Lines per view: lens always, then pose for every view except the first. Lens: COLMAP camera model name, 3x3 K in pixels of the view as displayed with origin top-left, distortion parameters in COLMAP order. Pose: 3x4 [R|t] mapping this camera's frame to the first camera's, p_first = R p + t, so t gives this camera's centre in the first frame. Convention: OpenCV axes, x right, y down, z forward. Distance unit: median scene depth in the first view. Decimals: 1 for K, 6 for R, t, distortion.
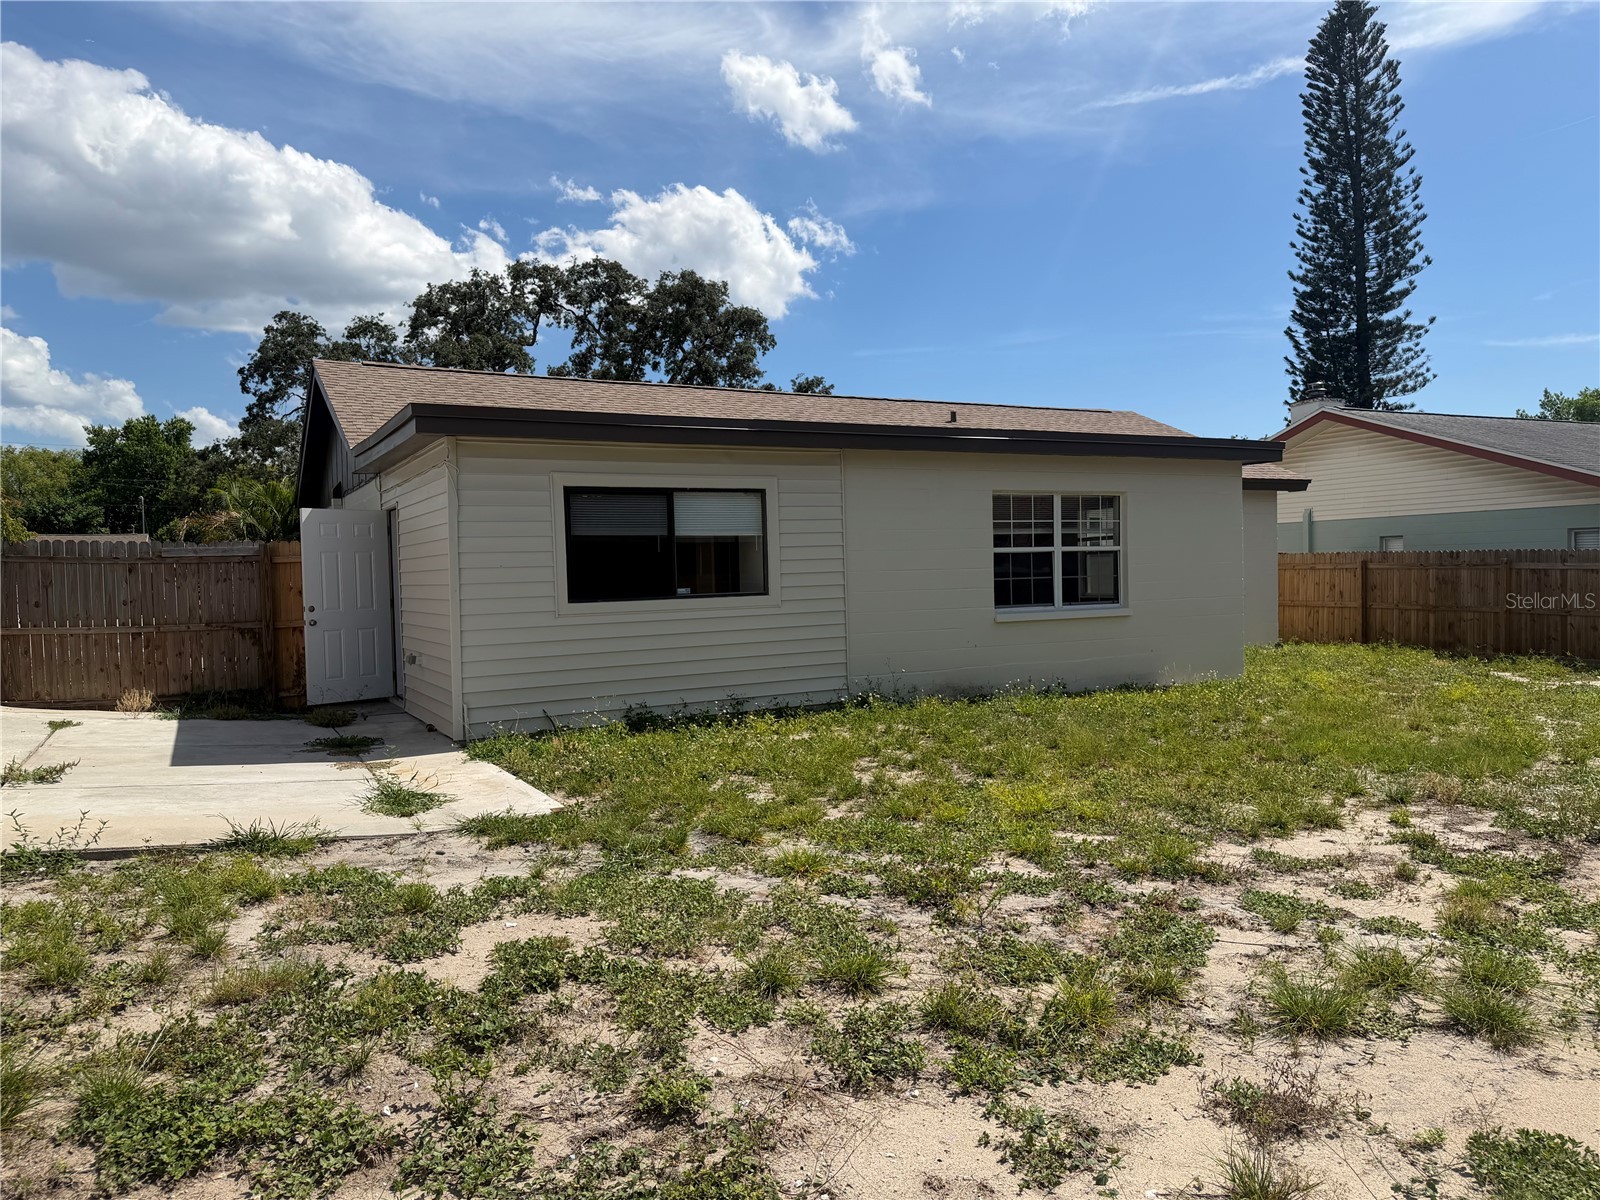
lens RADIAL K [[1118.6, 0, 808.6], [0, 1118.6, 573.1], [0, 0, 1]] dist [0.062529, -0.080710]
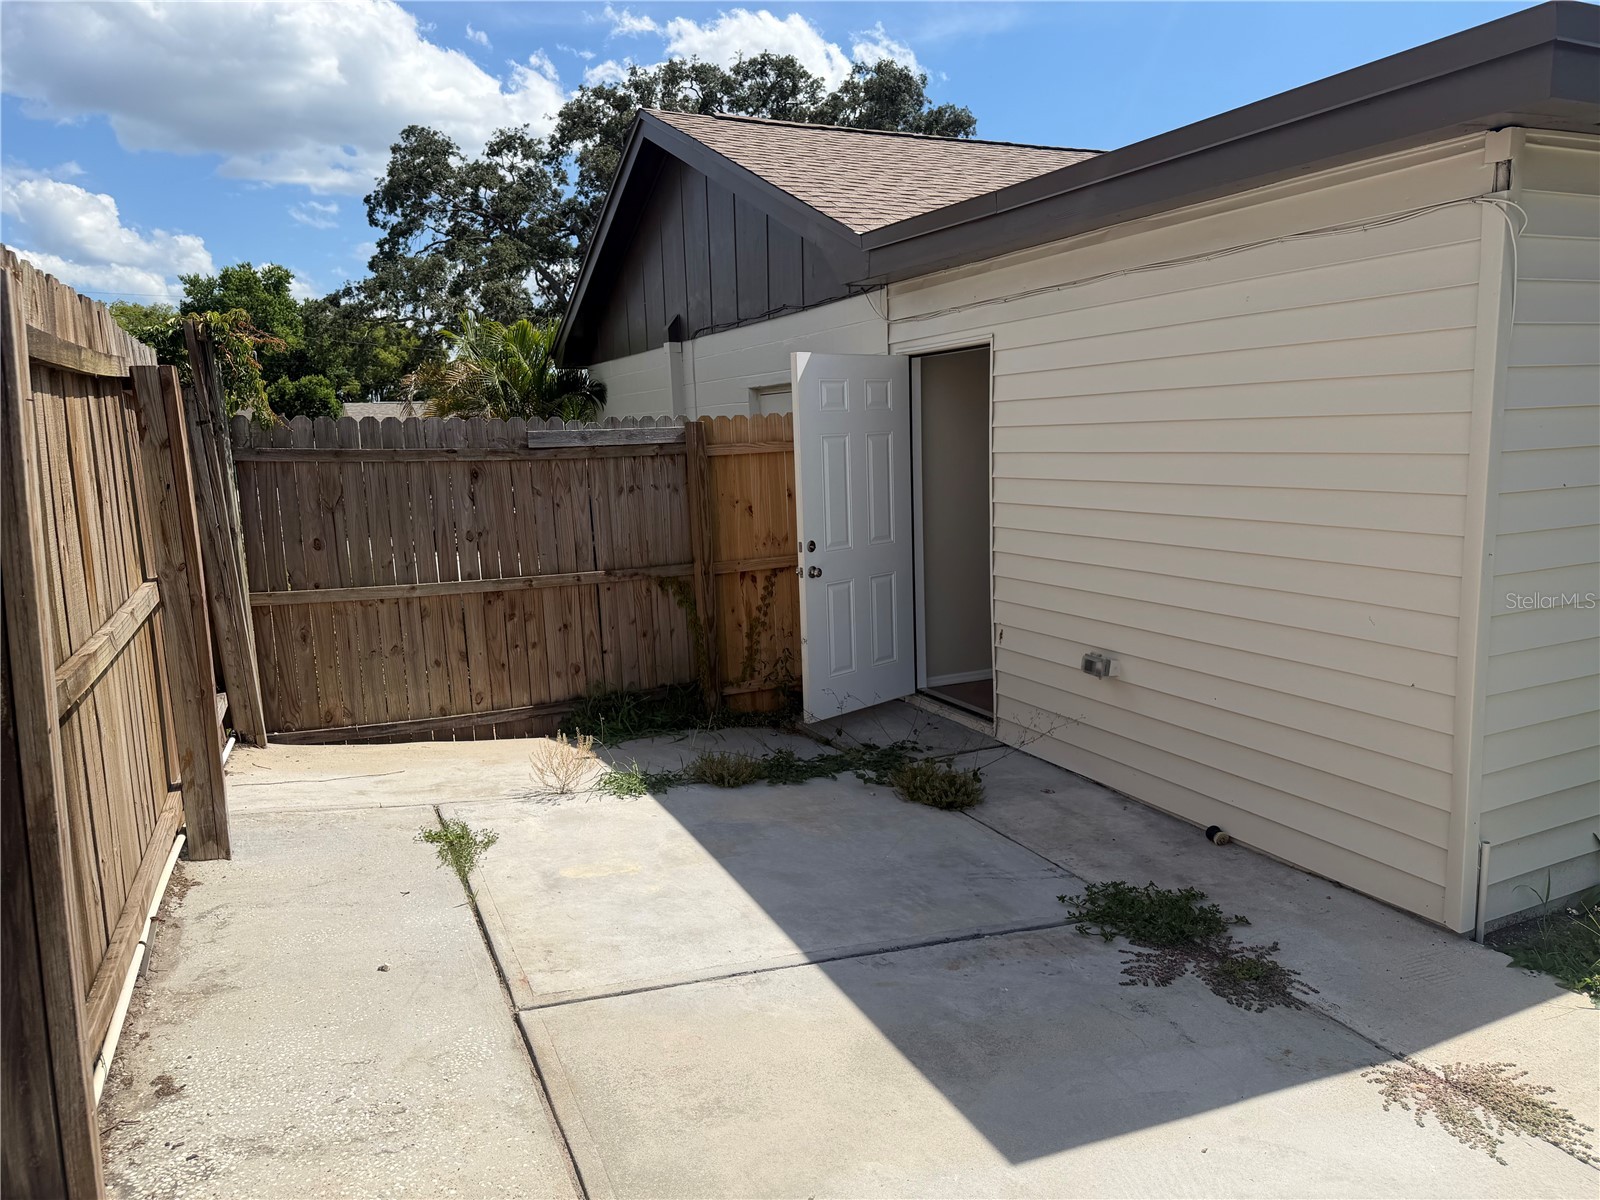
lens RADIAL K [[1118.6, 0, 808.4], [0, 1118.6, 584.5], [0, 0, 1]] dist [0.062529, -0.080710]
pose [[0.998242, -0.001178, -0.059254, -0.113280], [0.009407, 0.990277, 0.138794, -0.006616], [0.058515, -0.139108, 0.988547, 0.131382]]
